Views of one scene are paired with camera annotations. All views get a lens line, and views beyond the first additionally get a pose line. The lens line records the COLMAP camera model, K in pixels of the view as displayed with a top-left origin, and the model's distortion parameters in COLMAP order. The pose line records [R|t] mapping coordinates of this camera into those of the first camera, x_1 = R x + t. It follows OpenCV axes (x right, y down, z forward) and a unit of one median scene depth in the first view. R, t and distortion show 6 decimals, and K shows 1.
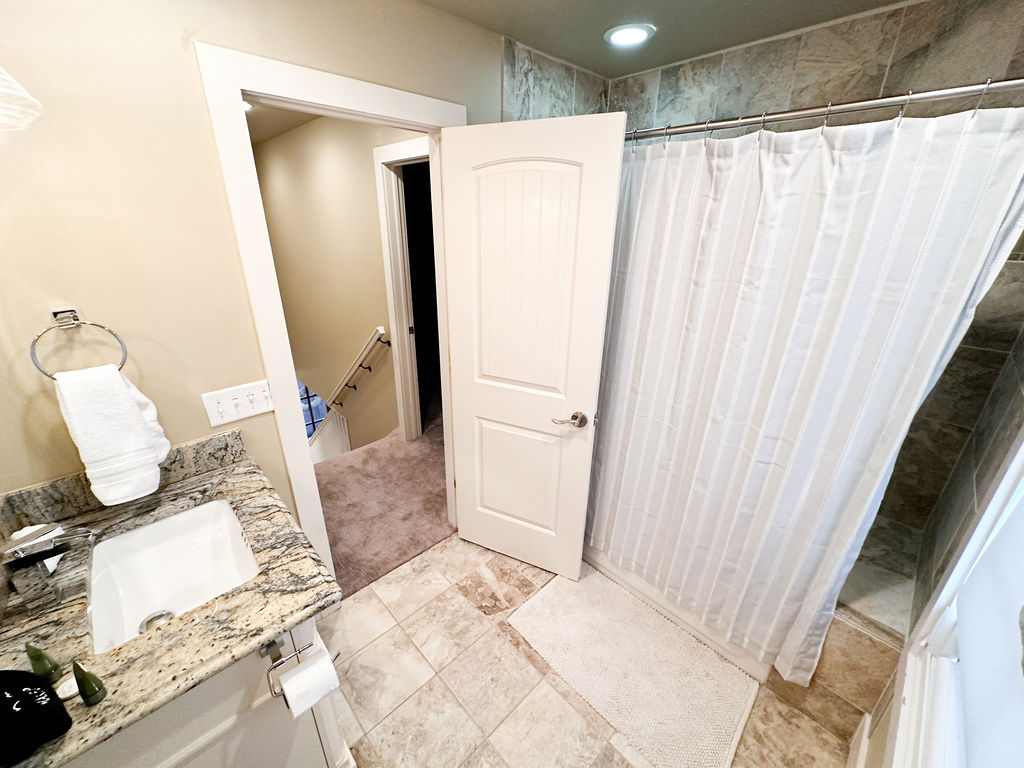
lens RADIAL K [[407.7, 0, 511.1], [0, 407.7, 384.5], [0, 0, 1]] dist [-0.002629, 0.000585]
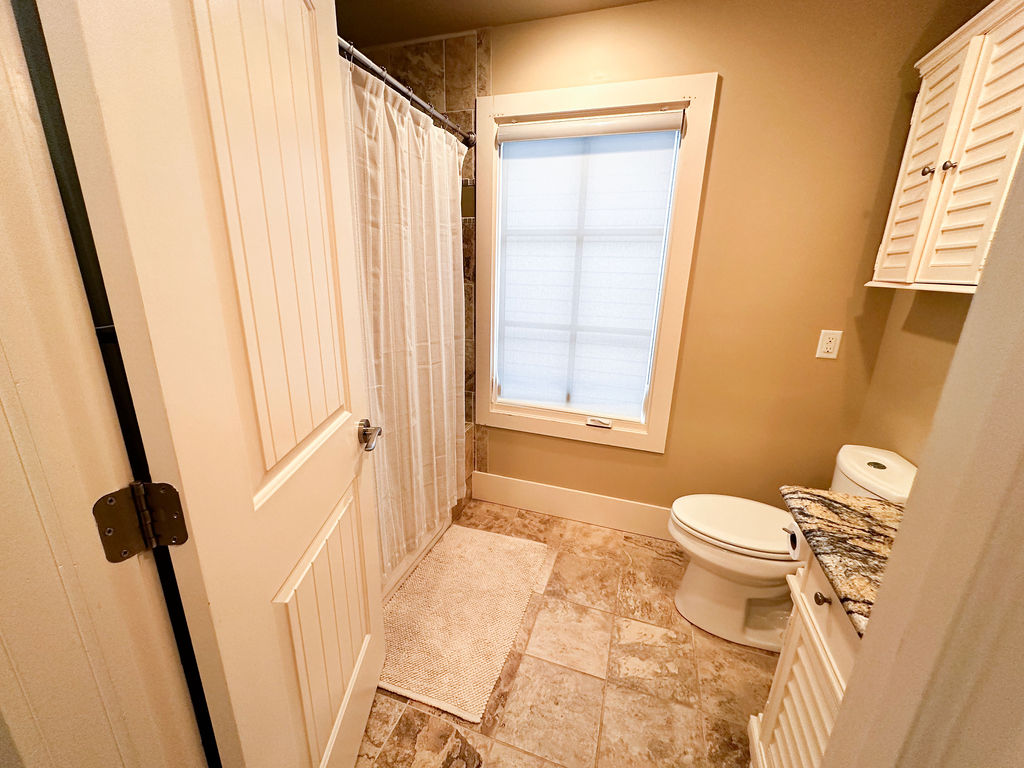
lens RADIAL K [[407.7, 0, 510.0], [0, 407.7, 385.0], [0, 0, 1]] dist [-0.002629, 0.000585]
pose [[-0.458187, -0.268261, 0.847408, -0.548071], [0.305045, 0.848011, 0.433388, -0.220379], [-0.834872, 0.457071, -0.306716, 1.070955]]
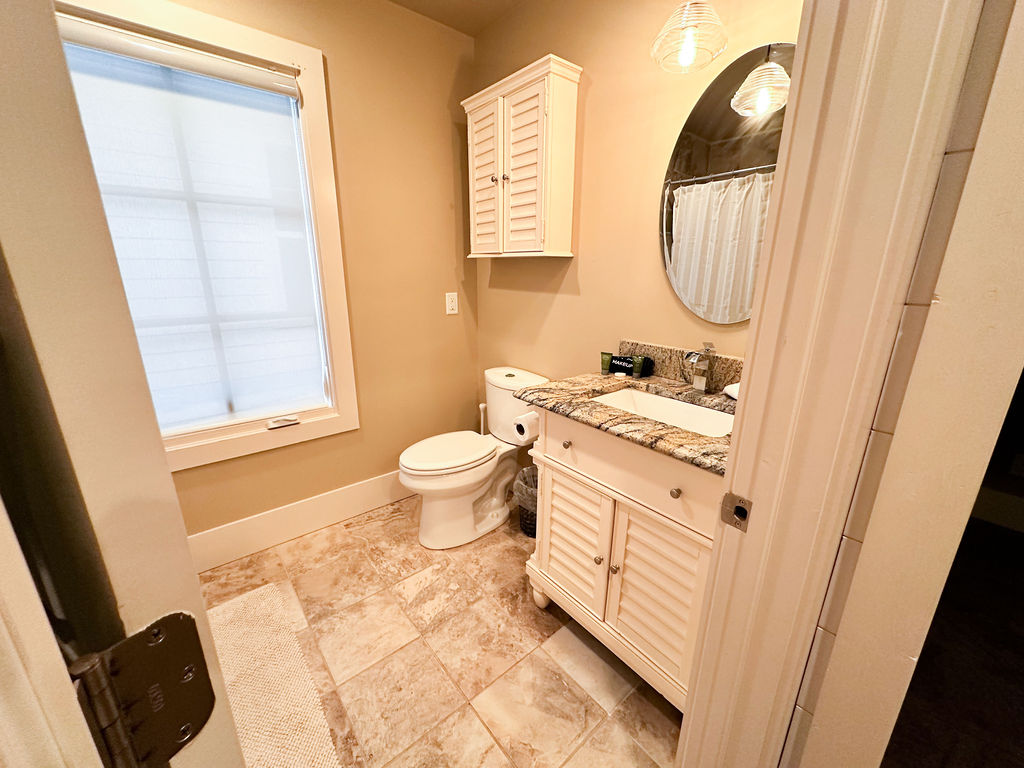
lens RADIAL K [[407.7, 0, 512.2], [0, 407.7, 385.0], [0, 0, 1]] dist [-0.002629, 0.000585]
pose [[-0.997368, -0.037452, 0.062086, -0.303372], [0.008820, 0.787245, 0.616577, -0.248673], [-0.071969, 0.615502, -0.784843, 1.284880]]
